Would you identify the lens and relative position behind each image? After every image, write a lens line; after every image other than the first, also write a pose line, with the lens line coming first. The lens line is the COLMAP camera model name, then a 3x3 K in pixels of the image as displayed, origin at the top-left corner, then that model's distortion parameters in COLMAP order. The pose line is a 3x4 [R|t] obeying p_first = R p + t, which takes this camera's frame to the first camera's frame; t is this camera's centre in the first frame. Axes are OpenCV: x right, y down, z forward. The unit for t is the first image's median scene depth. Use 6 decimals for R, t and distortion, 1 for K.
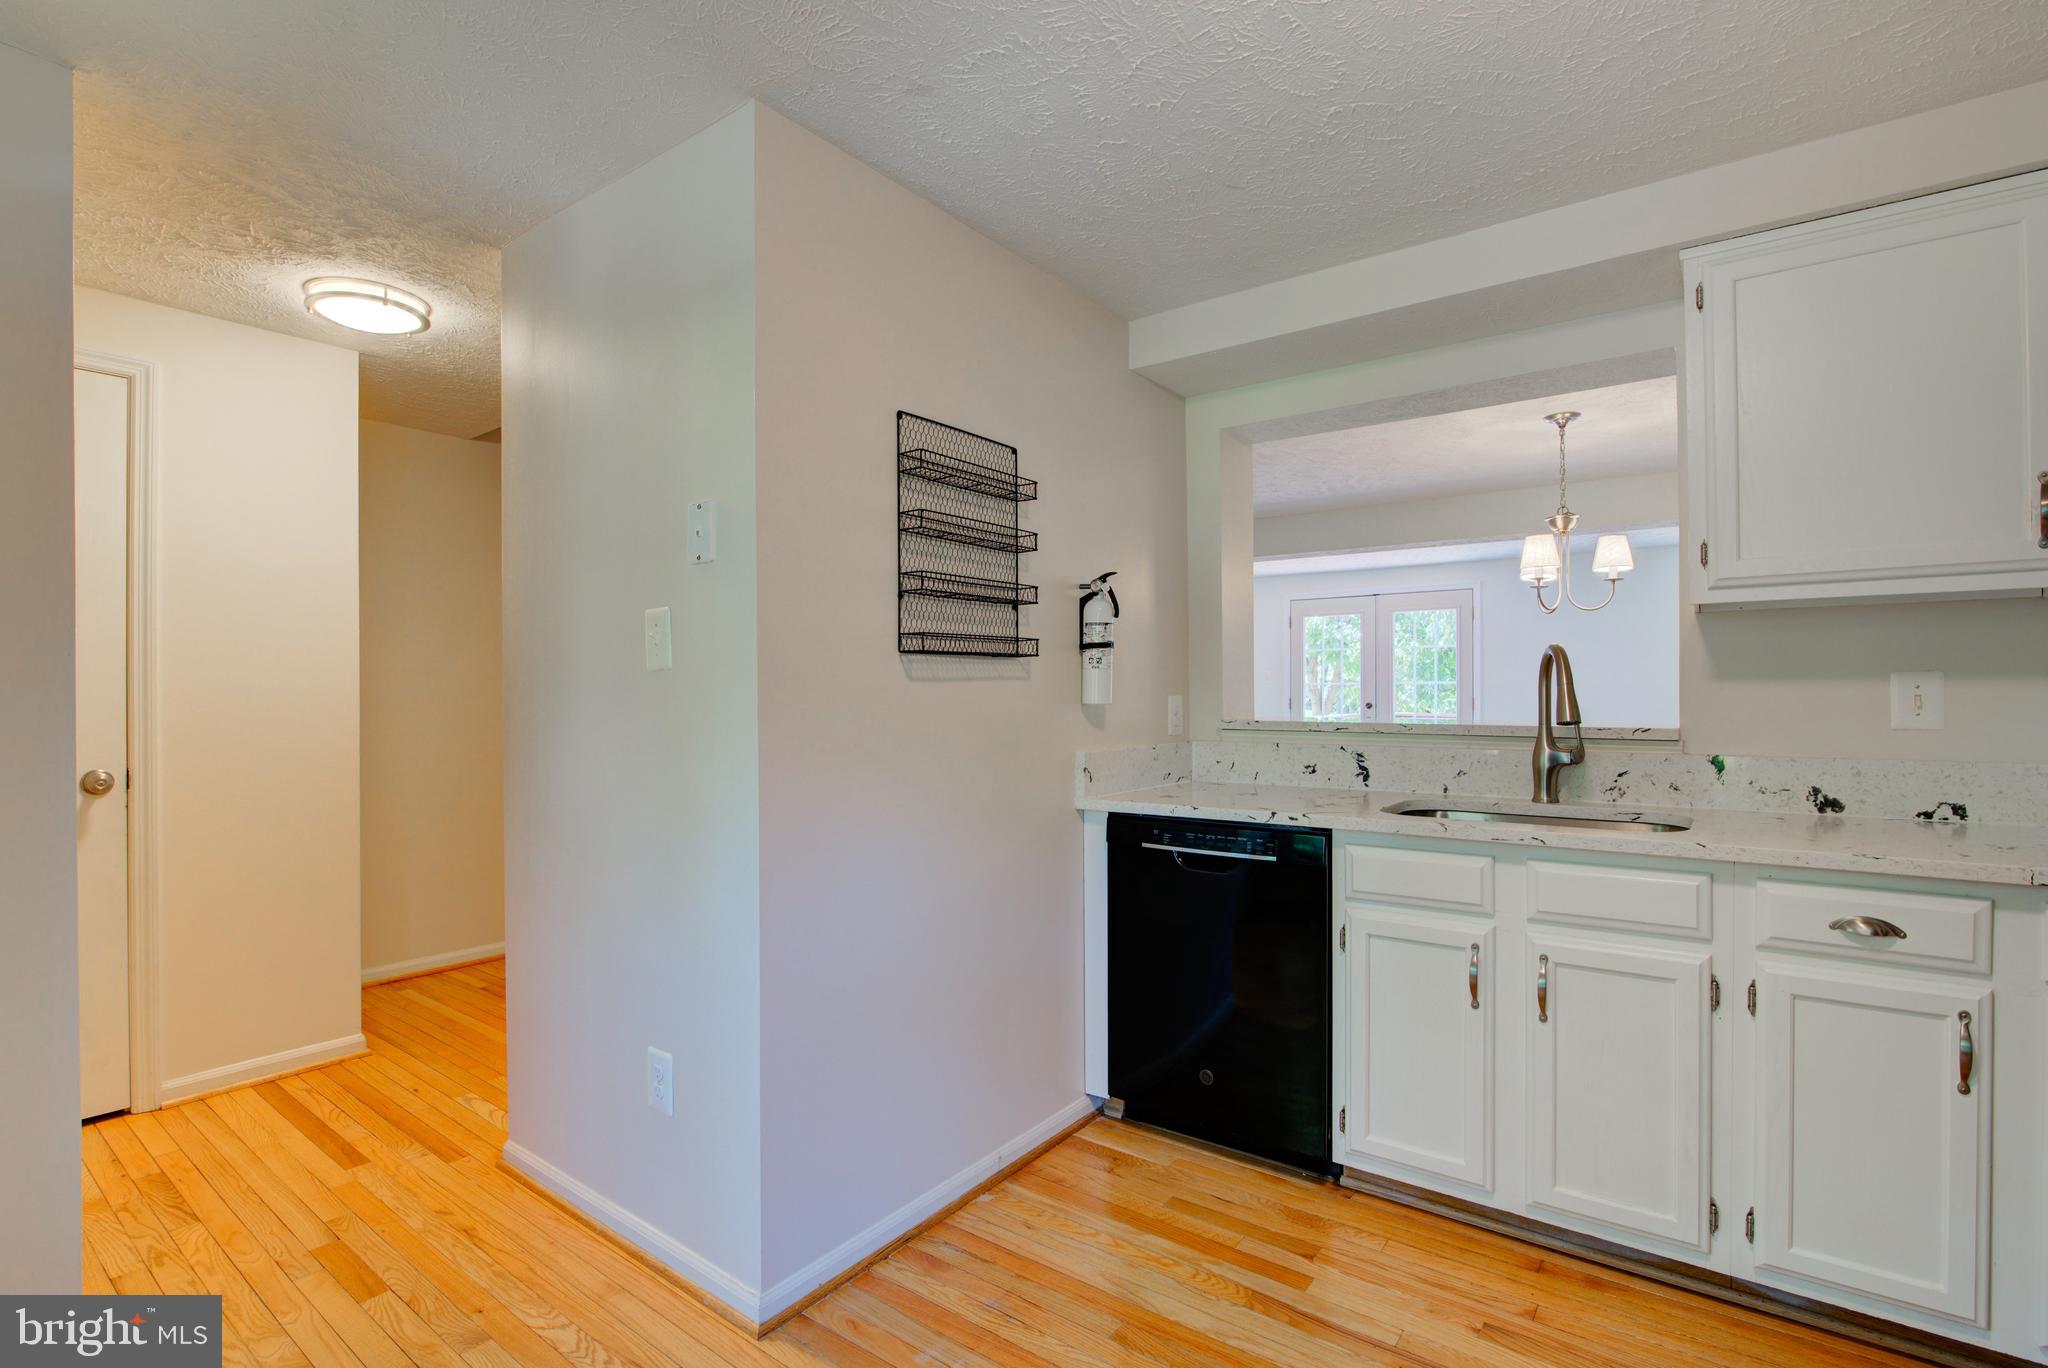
lens RADIAL K [[941.8, 0, 1030.3], [0, 941.8, 688.4], [0, 0, 1]] dist [-0.021849, 0.000979]
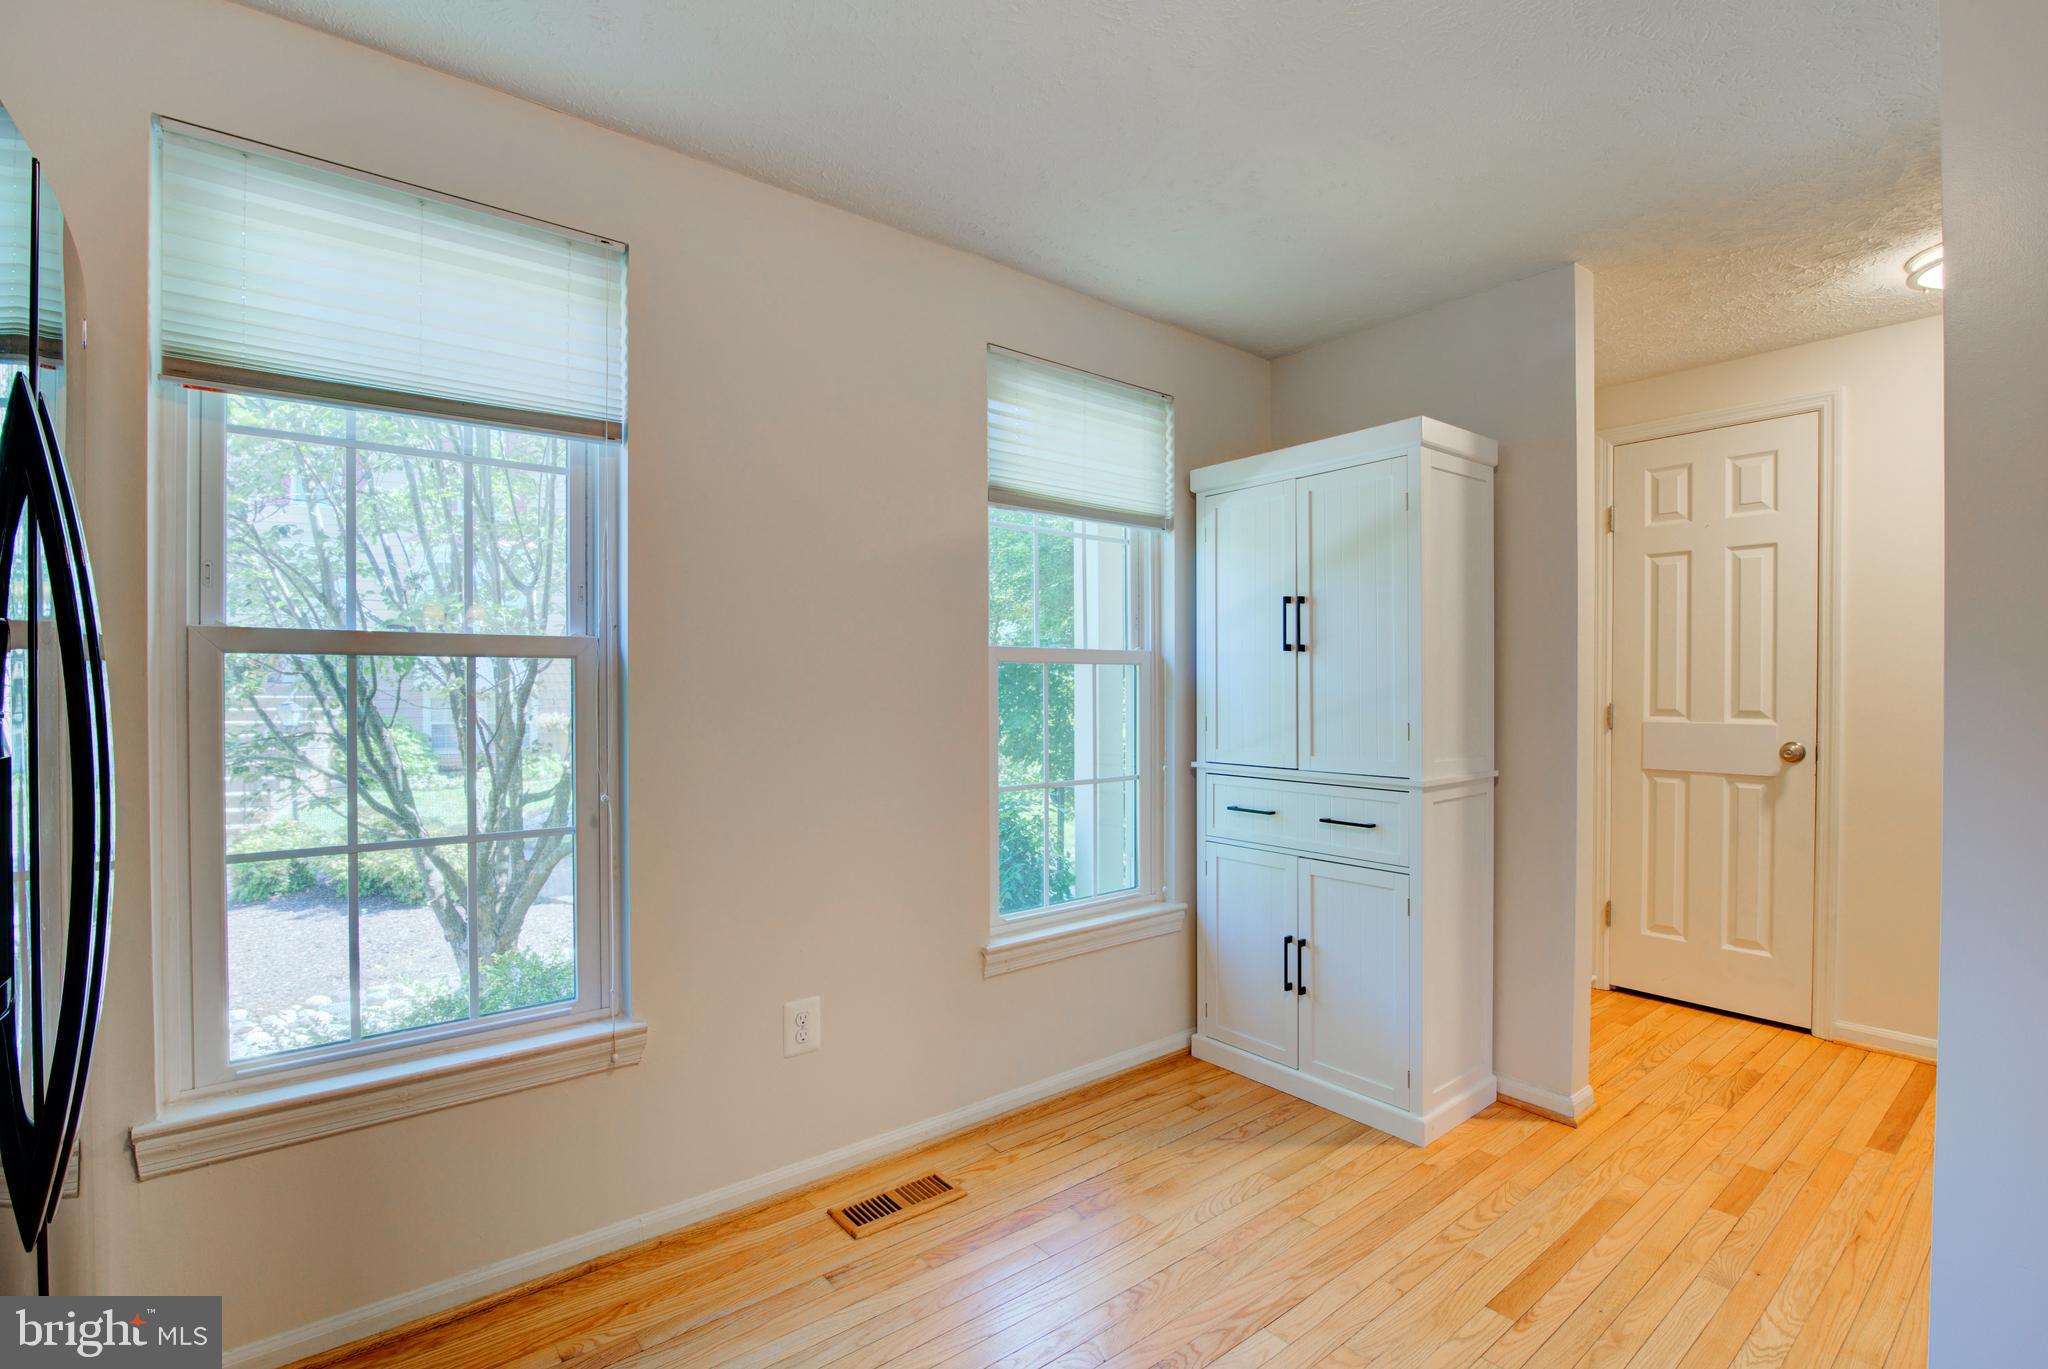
lens RADIAL K [[941.8, 0, 1042.3], [0, 941.8, 692.1], [0, 0, 1]] dist [-0.021849, 0.000979]
pose [[-0.235764, 0.011901, -0.971738, 0.455499], [0.007784, 0.999916, 0.010358, 0.001999], [0.971779, -0.005122, -0.235837, 0.358237]]
